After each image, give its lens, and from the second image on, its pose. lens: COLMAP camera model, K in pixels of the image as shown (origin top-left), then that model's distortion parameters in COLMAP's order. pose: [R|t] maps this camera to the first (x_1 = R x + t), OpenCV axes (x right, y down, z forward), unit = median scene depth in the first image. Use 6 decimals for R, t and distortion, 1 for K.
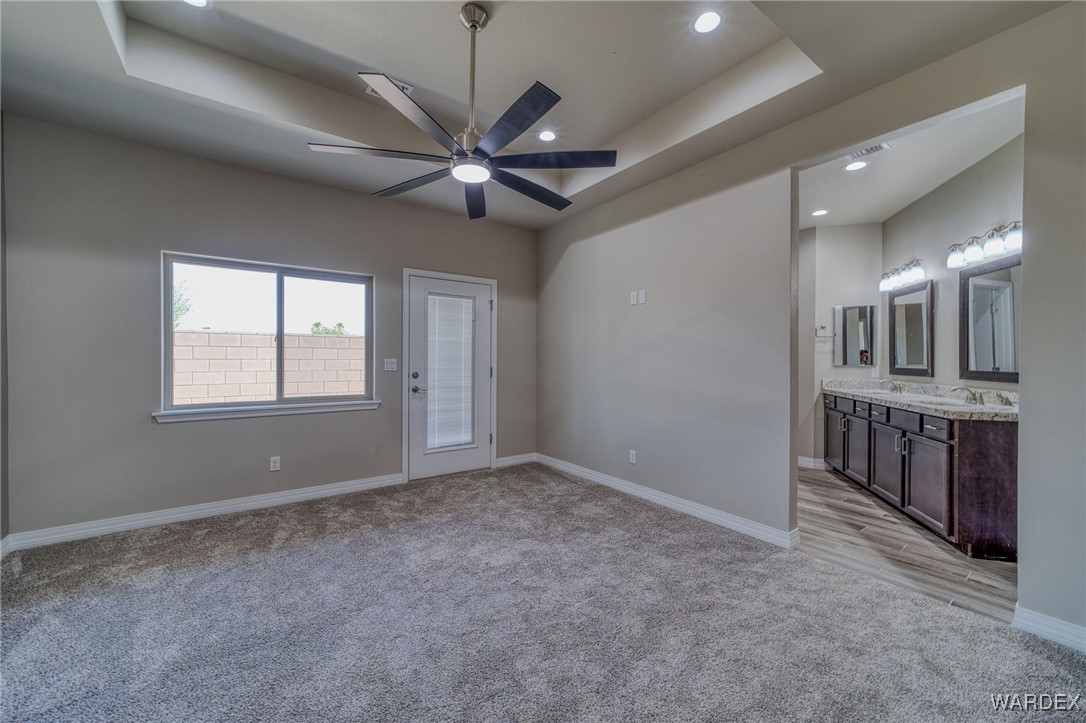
lens RADIAL K [[415.3, 0, 543.0], [0, 415.3, 361.5], [0, 0, 1]] dist [-0.023644, 0.000027]
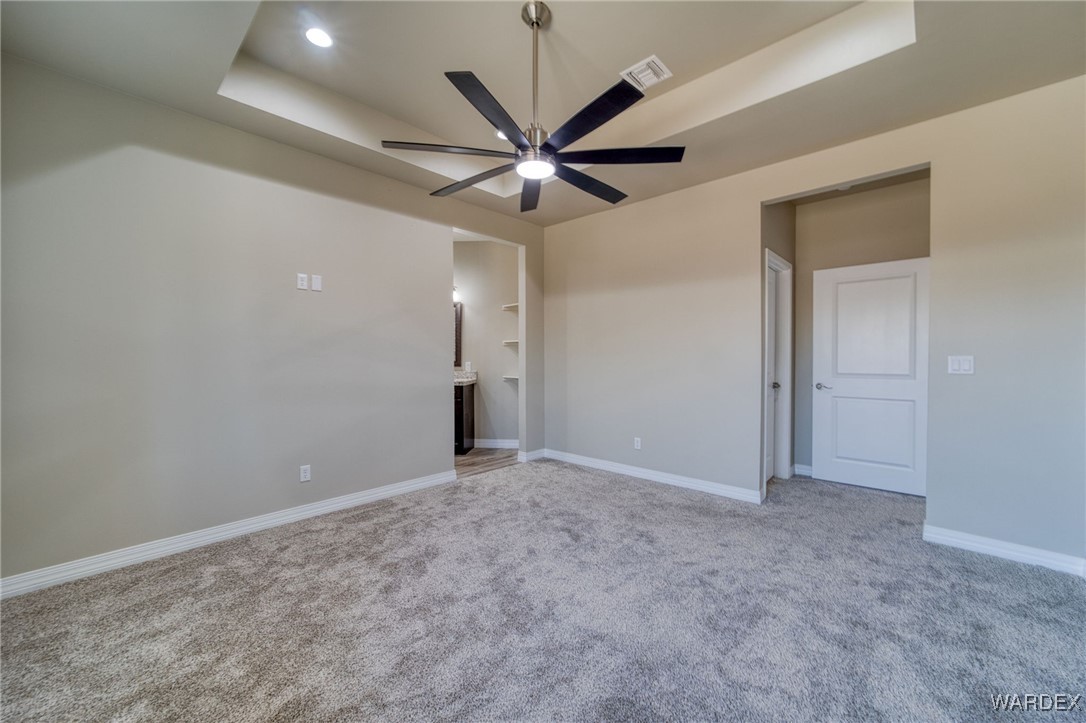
lens RADIAL K [[425.0, 0, 544.1], [0, 425.0, 364.7], [0, 0, 1]] dist [-0.036373, 0.008293]
pose [[-0.201753, -0.029479, 0.978993, -0.706388], [0.009730, 0.999437, 0.032100, -0.010359], [-0.979388, 0.016002, -0.201353, 0.713617]]
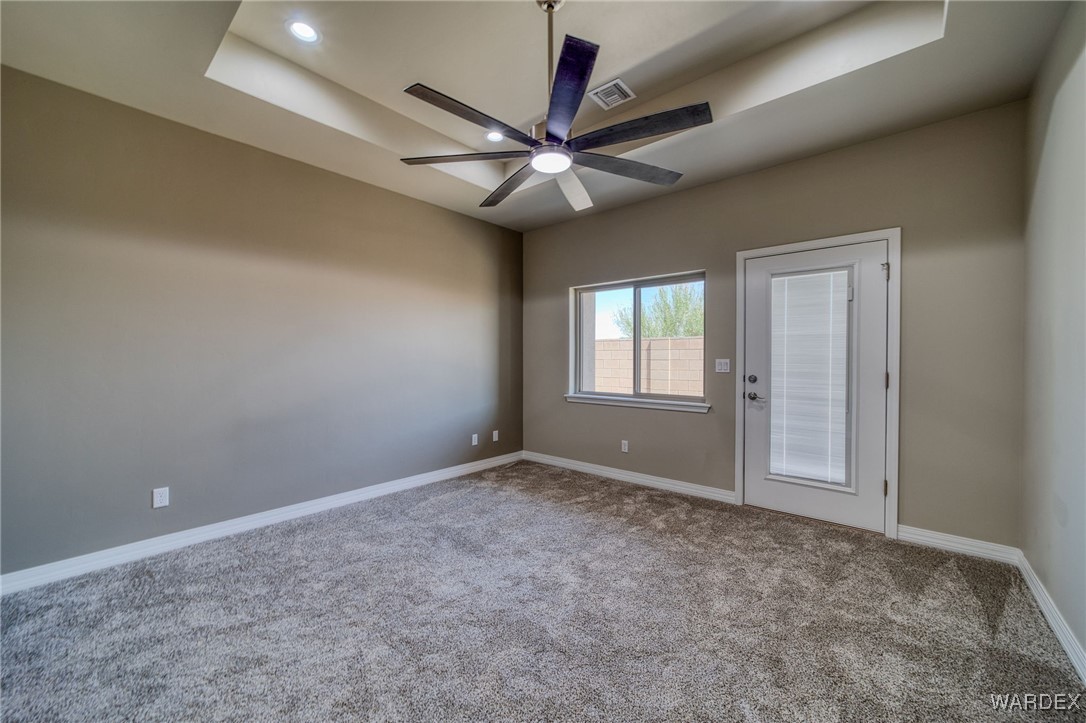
lens RADIAL K [[419.9, 0, 544.8], [0, 419.9, 365.4], [0, 0, 1]] dist [-0.035154, 0.008002]
pose [[0.213758, 0.014405, -0.976780, 0.455269], [-0.003745, 0.999896, 0.013926, -0.004250], [0.976879, 0.000682, 0.213790, 0.470446]]
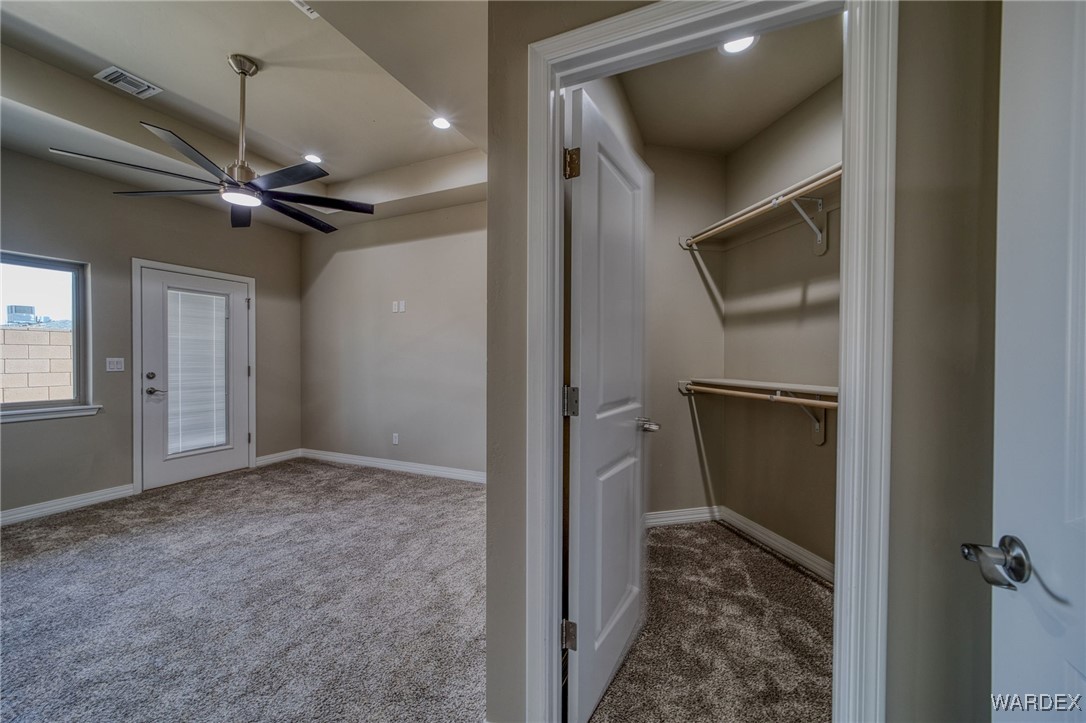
lens RADIAL K [[417.6, 0, 544.9], [0, 417.6, 363.4], [0, 0, 1]] dist [-0.013758, 0.006855]
pose [[0.863720, -0.008960, 0.503892, -0.017127], [0.004481, 0.999939, 0.010099, 0.000476], [-0.503952, -0.006465, 0.863708, -0.267905]]
